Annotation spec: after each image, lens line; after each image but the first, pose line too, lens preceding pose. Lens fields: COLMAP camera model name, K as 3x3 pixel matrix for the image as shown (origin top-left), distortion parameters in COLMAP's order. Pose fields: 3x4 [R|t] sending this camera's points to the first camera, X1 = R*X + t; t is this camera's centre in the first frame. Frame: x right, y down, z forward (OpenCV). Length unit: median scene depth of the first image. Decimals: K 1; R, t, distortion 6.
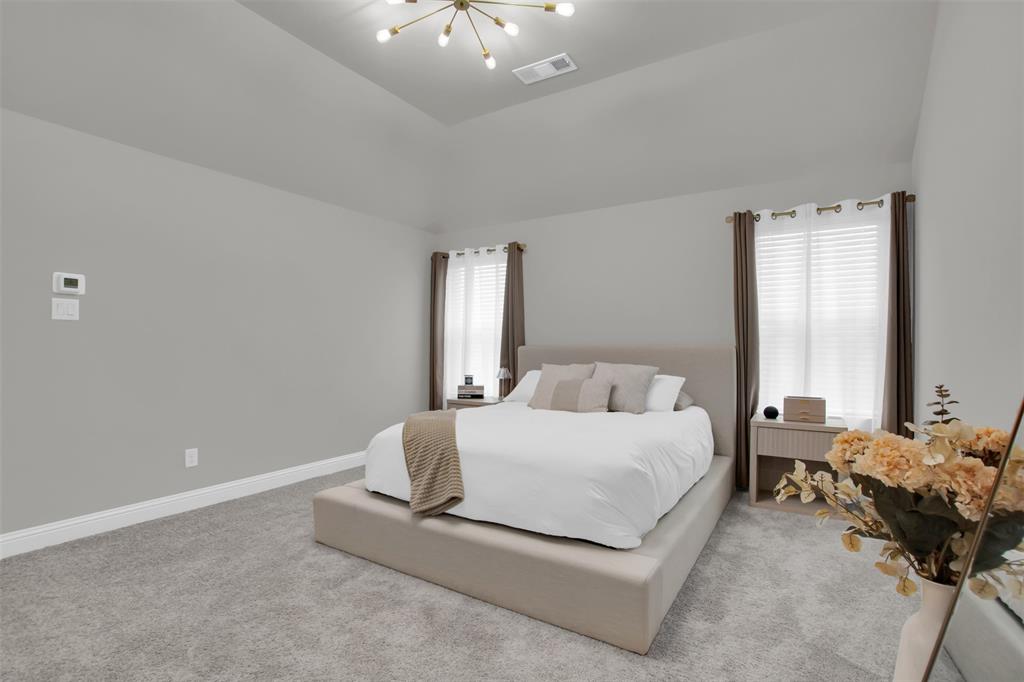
lens RADIAL K [[484.6, 0, 515.5], [0, 484.6, 344.5], [0, 0, 1]] dist [-0.032327, 0.001900]
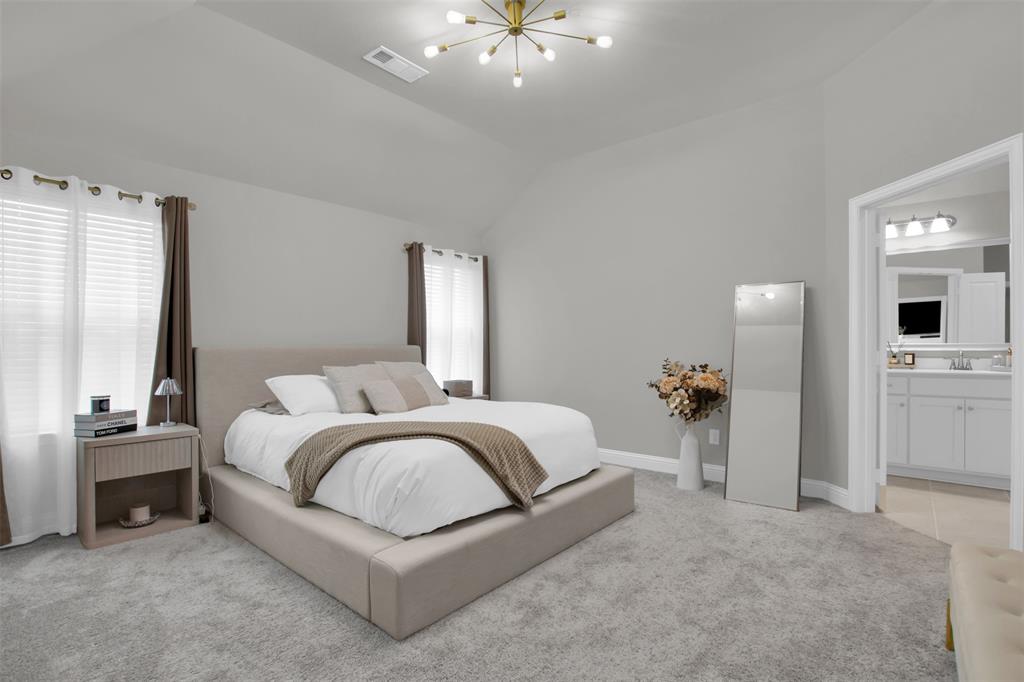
lens RADIAL K [[484.6, 0, 513.3], [0, 484.6, 341.1], [0, 0, 1]] dist [-0.032327, 0.001900]
pose [[0.147646, 0.003733, 0.989033, -0.772685], [-0.008174, 0.999963, -0.002554, -0.008702], [-0.989006, -0.007707, 0.147671, 0.540621]]
